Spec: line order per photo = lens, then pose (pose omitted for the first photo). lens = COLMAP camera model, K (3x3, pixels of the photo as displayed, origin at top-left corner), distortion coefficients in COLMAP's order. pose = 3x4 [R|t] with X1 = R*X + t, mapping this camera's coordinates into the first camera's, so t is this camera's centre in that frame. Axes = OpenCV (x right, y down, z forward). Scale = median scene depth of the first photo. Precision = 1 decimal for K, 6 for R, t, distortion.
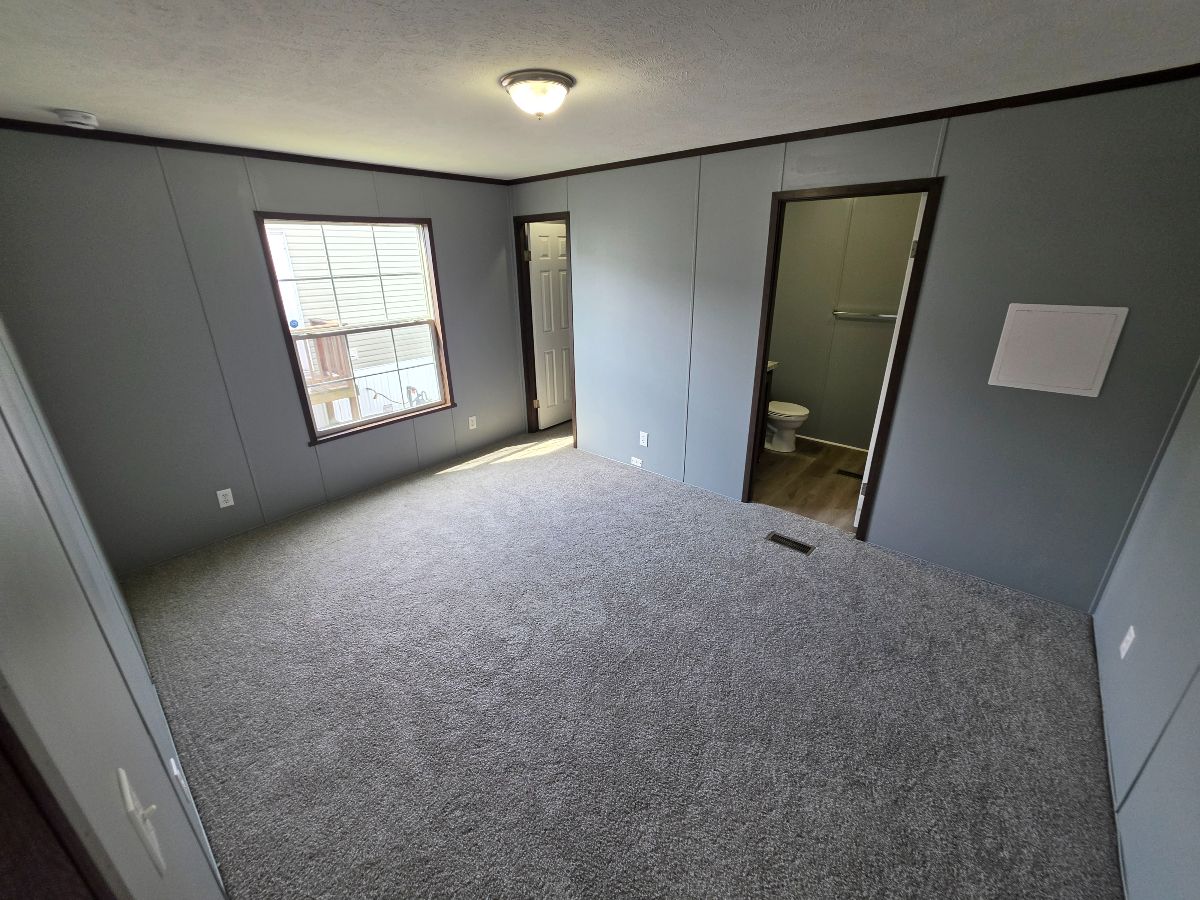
lens RADIAL K [[483.1, 0, 598.8], [0, 483.1, 436.6], [0, 0, 1]] dist [-0.000196, 0.000014]
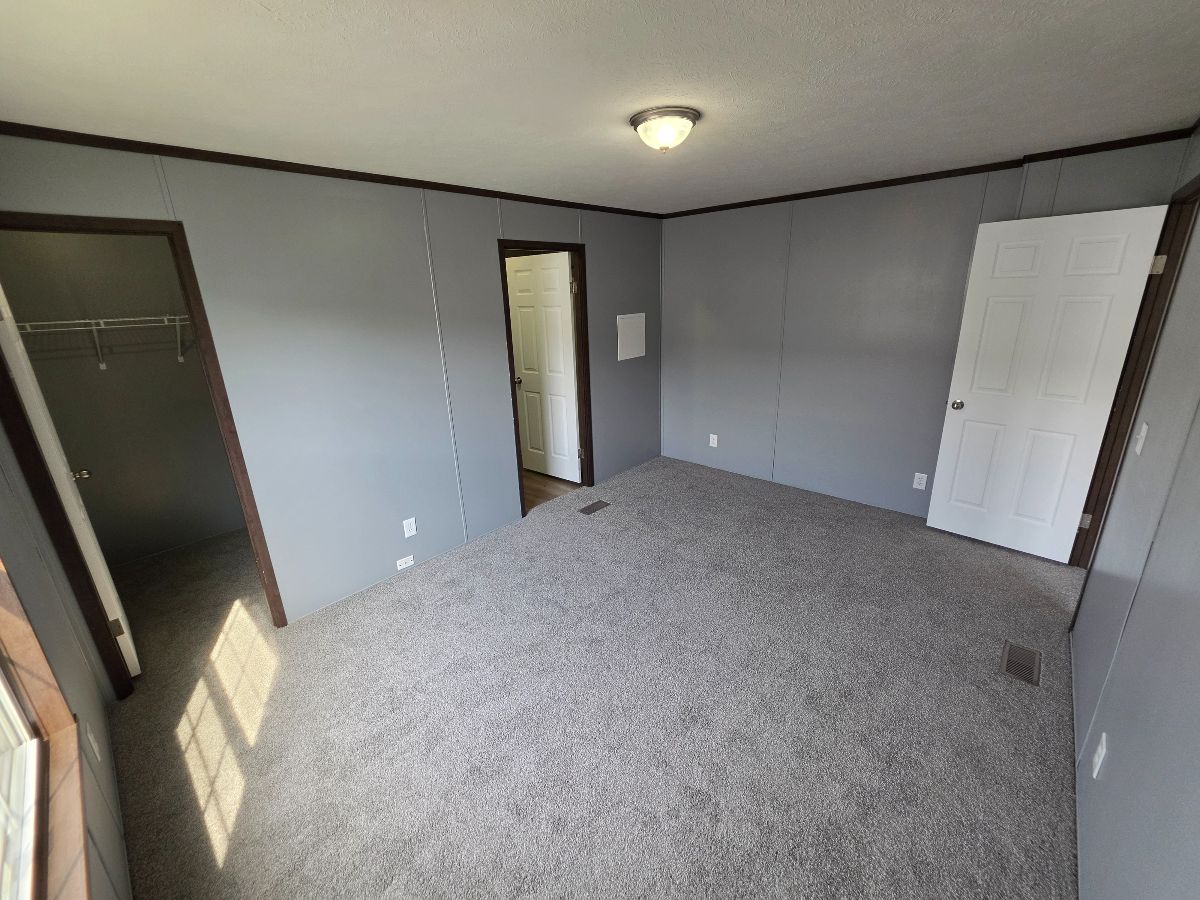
lens RADIAL K [[483.1, 0, 598.8], [0, 483.1, 436.6], [0, 0, 1]] dist [-0.000196, 0.000014]
pose [[0.028912, -0.287095, 0.957466, -0.670543], [0.376789, 0.890339, 0.255590, -0.233374], [-0.925848, 0.353373, 0.133916, 0.626978]]
